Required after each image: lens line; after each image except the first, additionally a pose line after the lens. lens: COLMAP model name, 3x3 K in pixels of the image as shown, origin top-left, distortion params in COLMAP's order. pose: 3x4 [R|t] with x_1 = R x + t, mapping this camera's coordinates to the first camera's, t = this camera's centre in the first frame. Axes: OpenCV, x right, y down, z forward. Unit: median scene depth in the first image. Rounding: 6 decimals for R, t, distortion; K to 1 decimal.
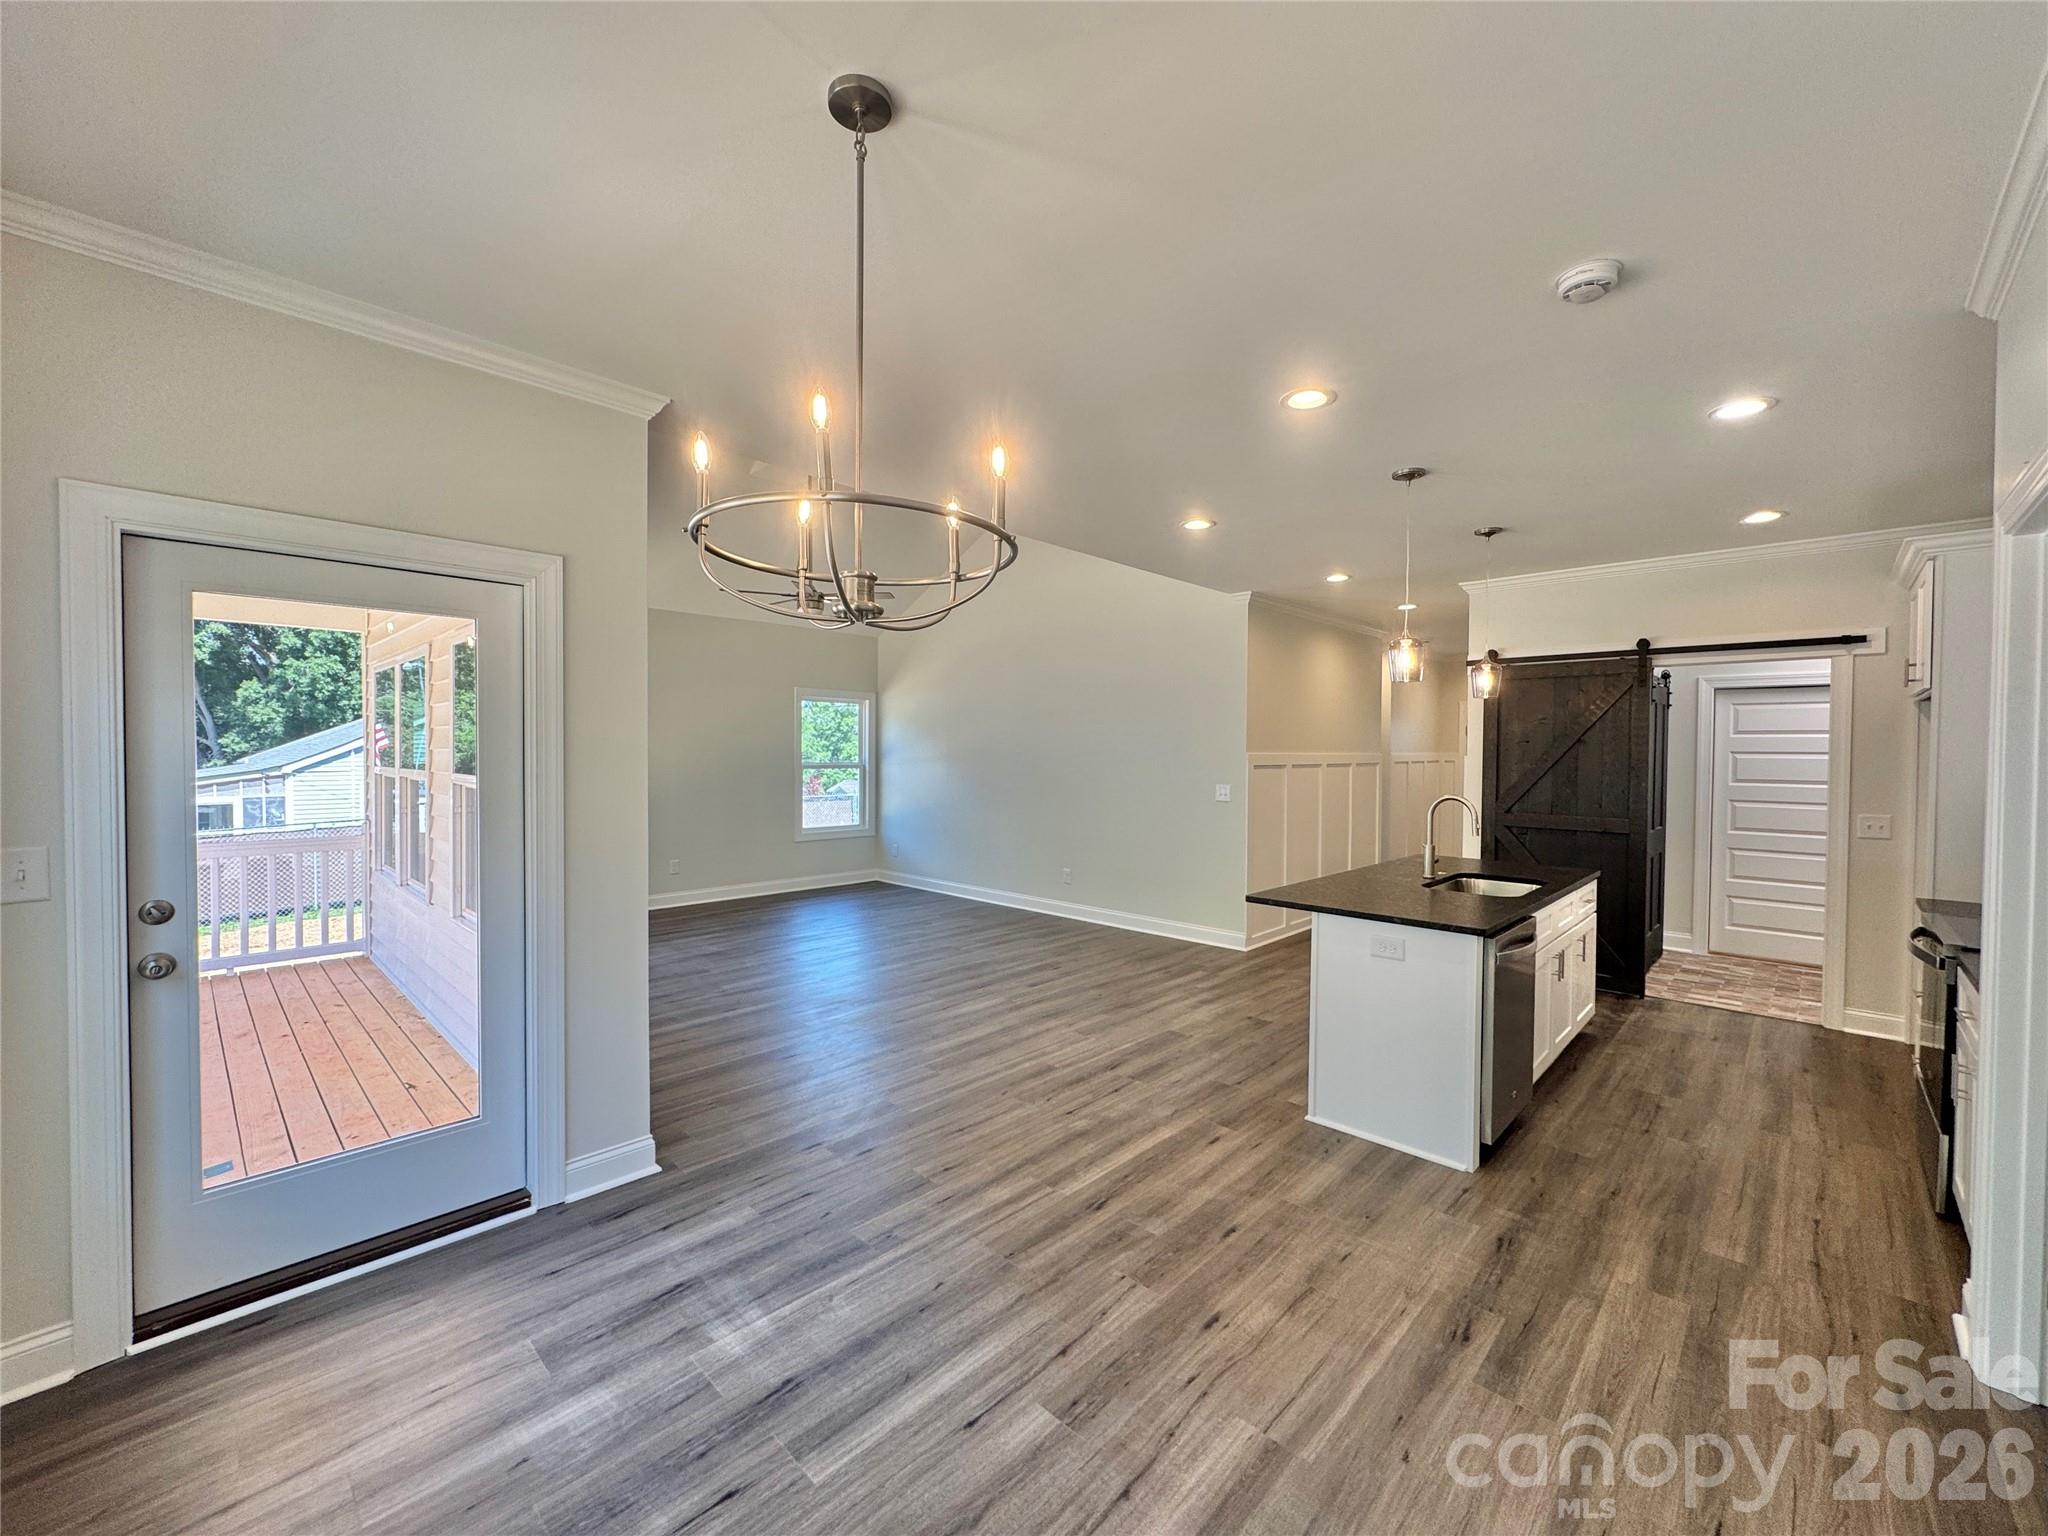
lens RADIAL K [[818.4, 0, 1022.8], [0, 818.4, 763.7], [0, 0, 1]] dist [-0.001892, 0.000126]
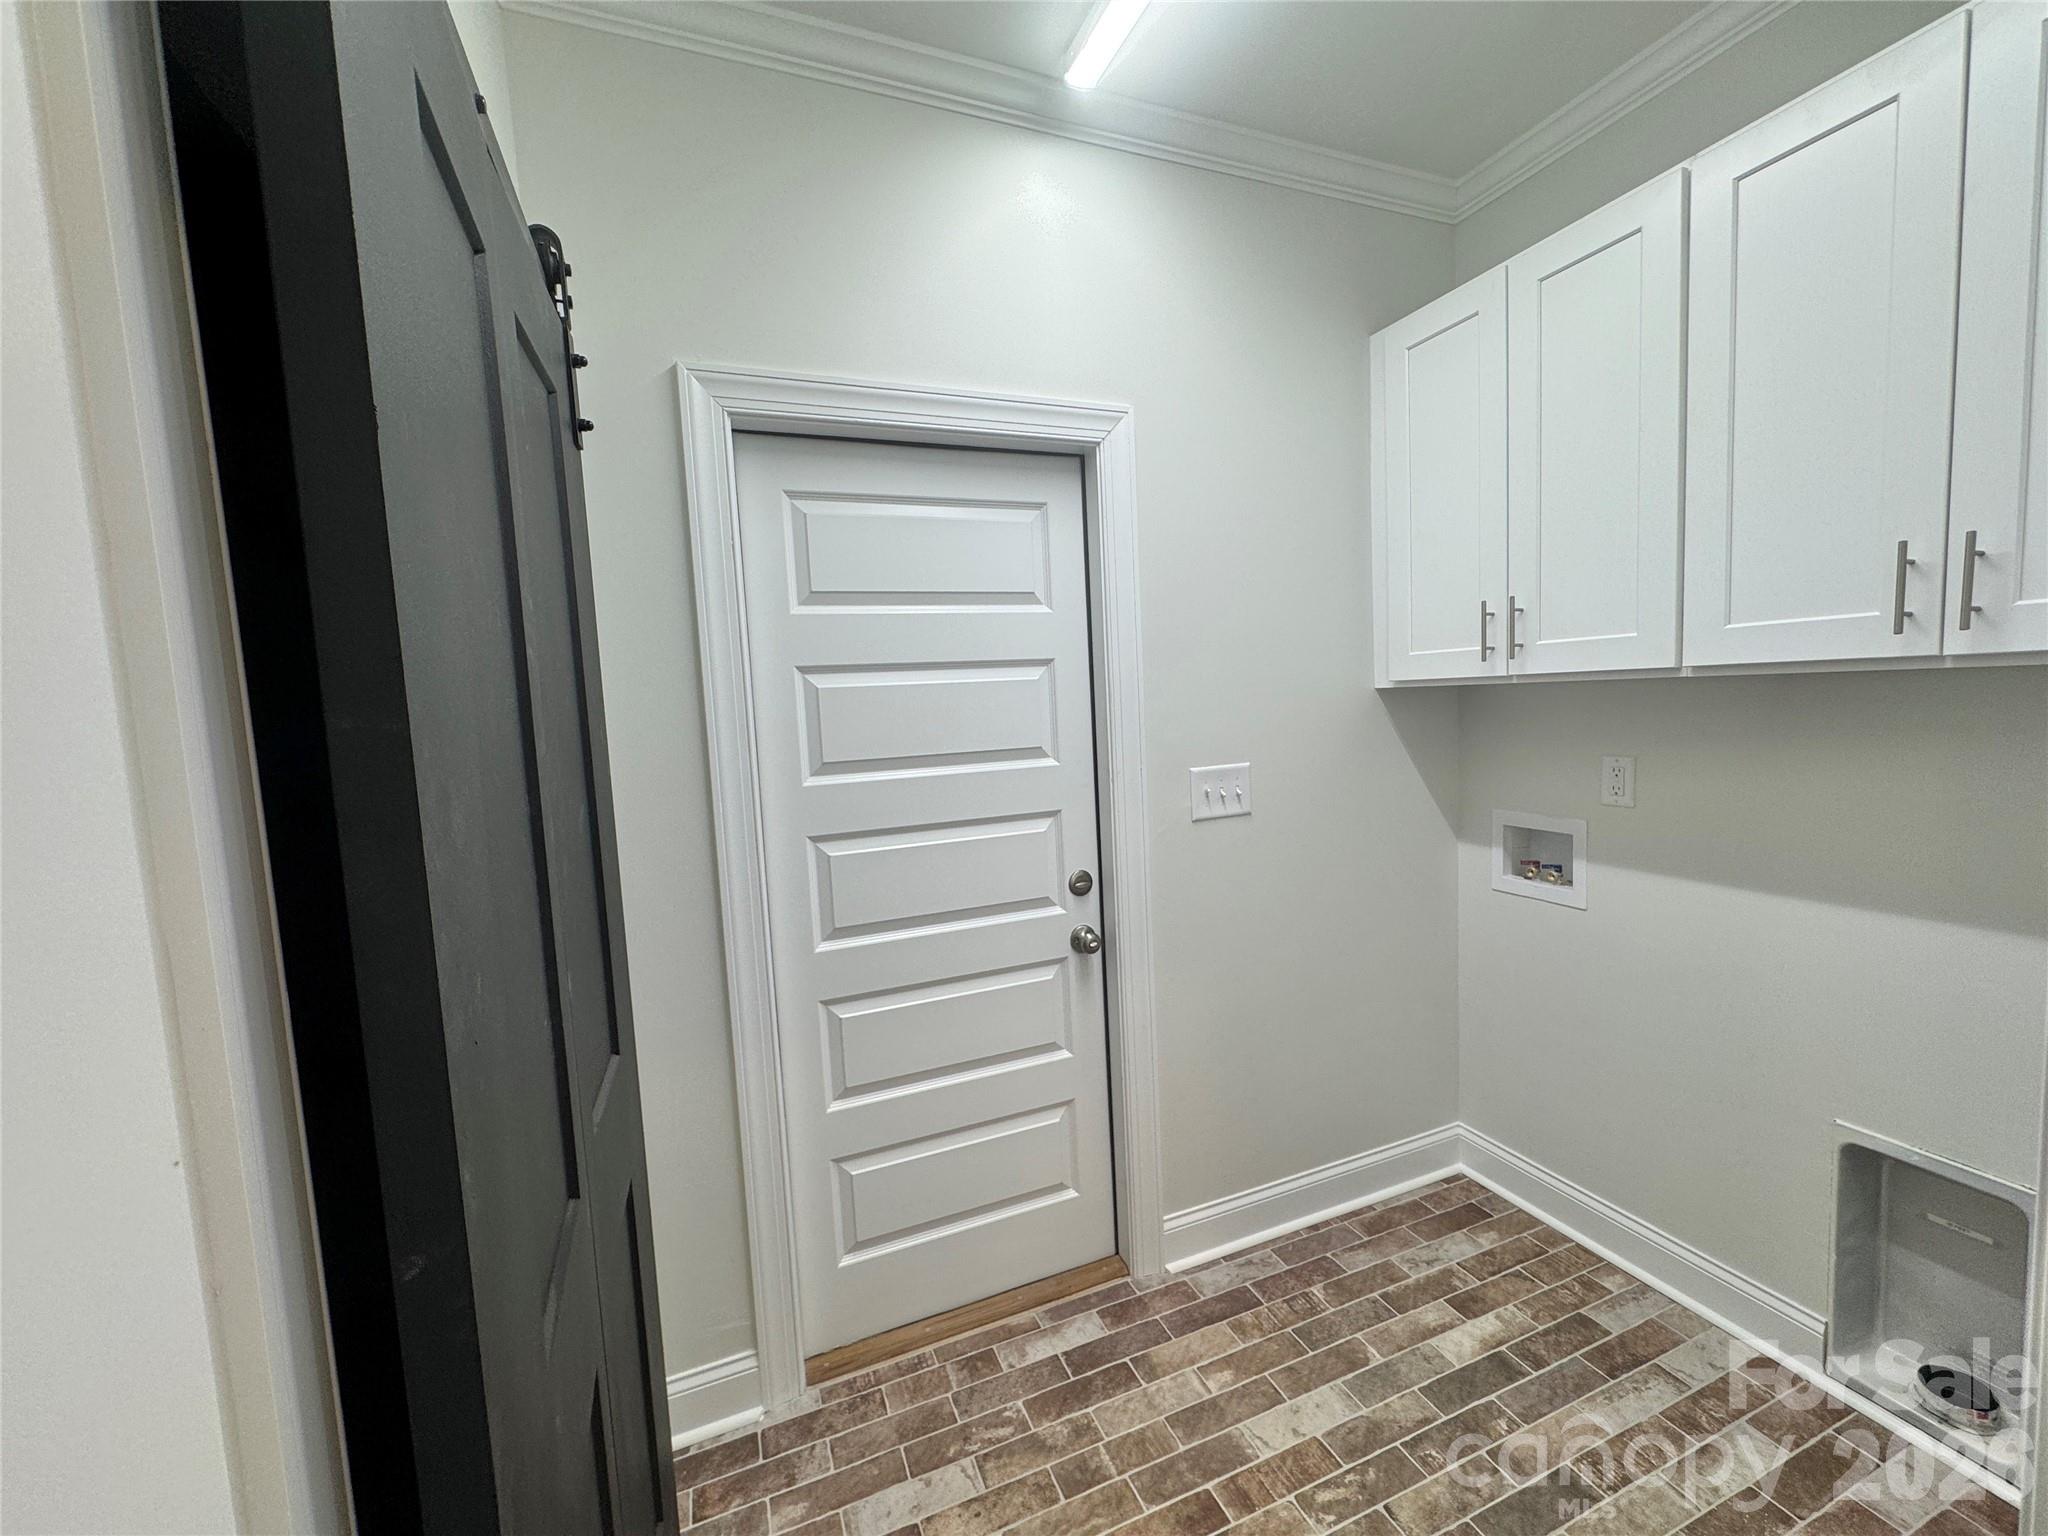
lens RADIAL K [[818.4, 0, 1027.9], [0, 818.4, 759.7], [0, 0, 1]] dist [-0.001892, 0.000126]
pose [[0.405909, -0.105731, 0.907777, 0.925232], [0.069802, 0.993971, 0.084559, -0.001869], [-0.911244, 0.029041, 0.410842, 1.175971]]
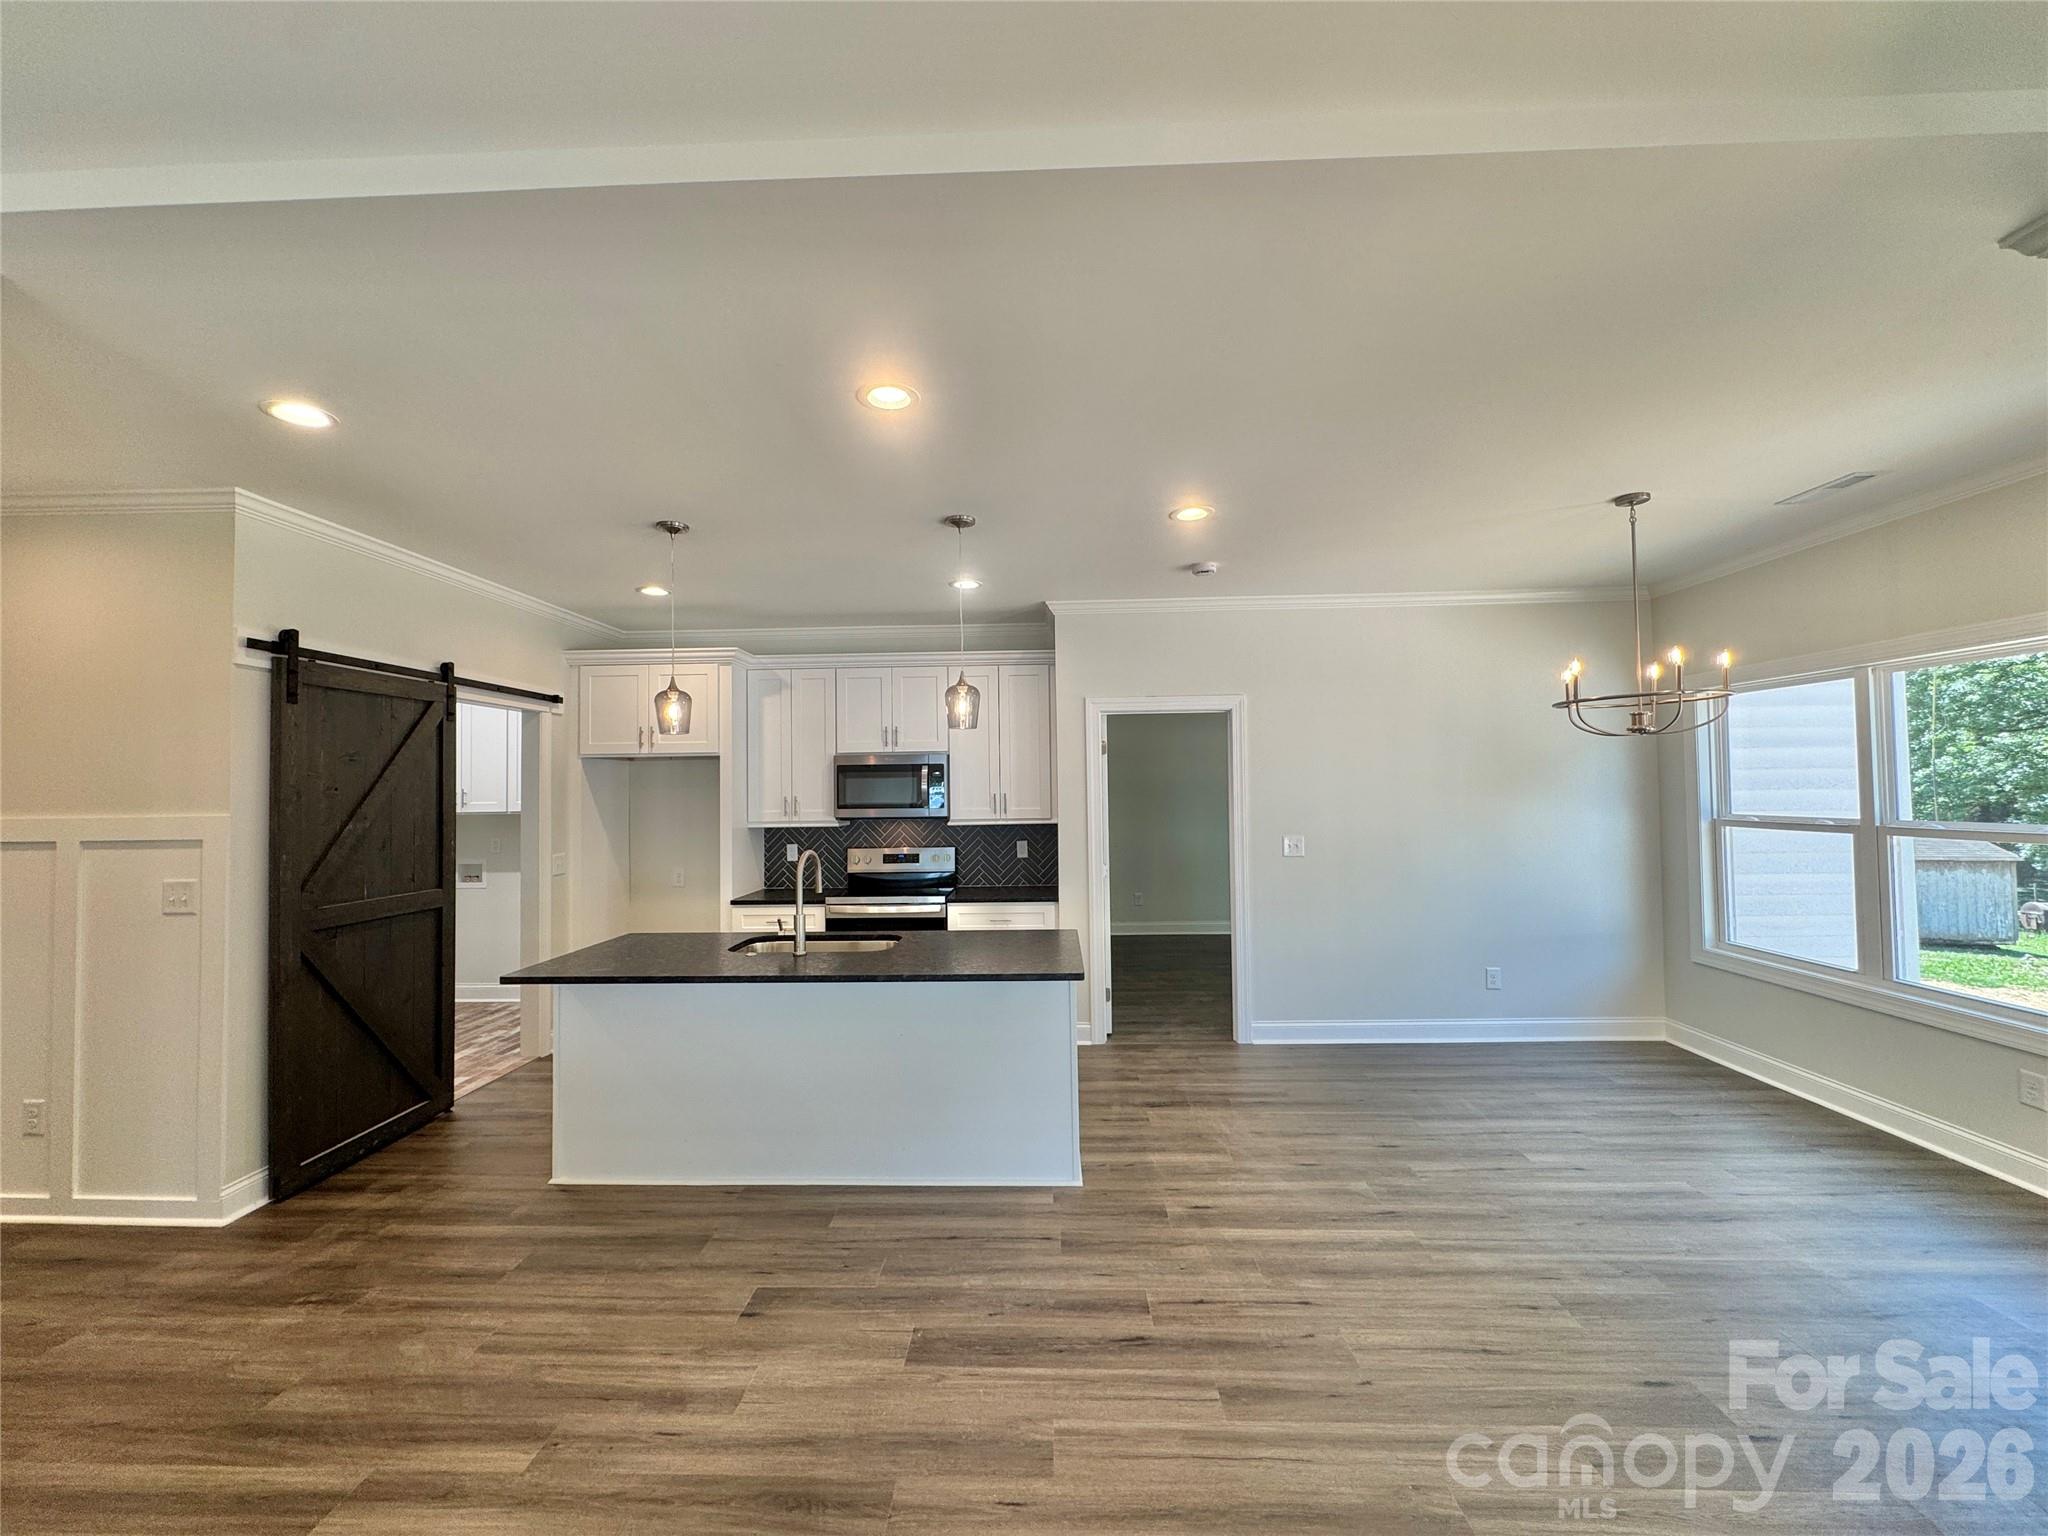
lens RADIAL K [[818.4, 0, 1021.7], [0, 818.4, 768.6], [0, 0, 1]] dist [-0.001892, 0.000126]
pose [[-0.668833, 0.021656, 0.743098, -0.259194], [0.019545, 0.999742, -0.011544, -0.033003], [-0.743156, 0.006803, -0.669084, 1.343941]]
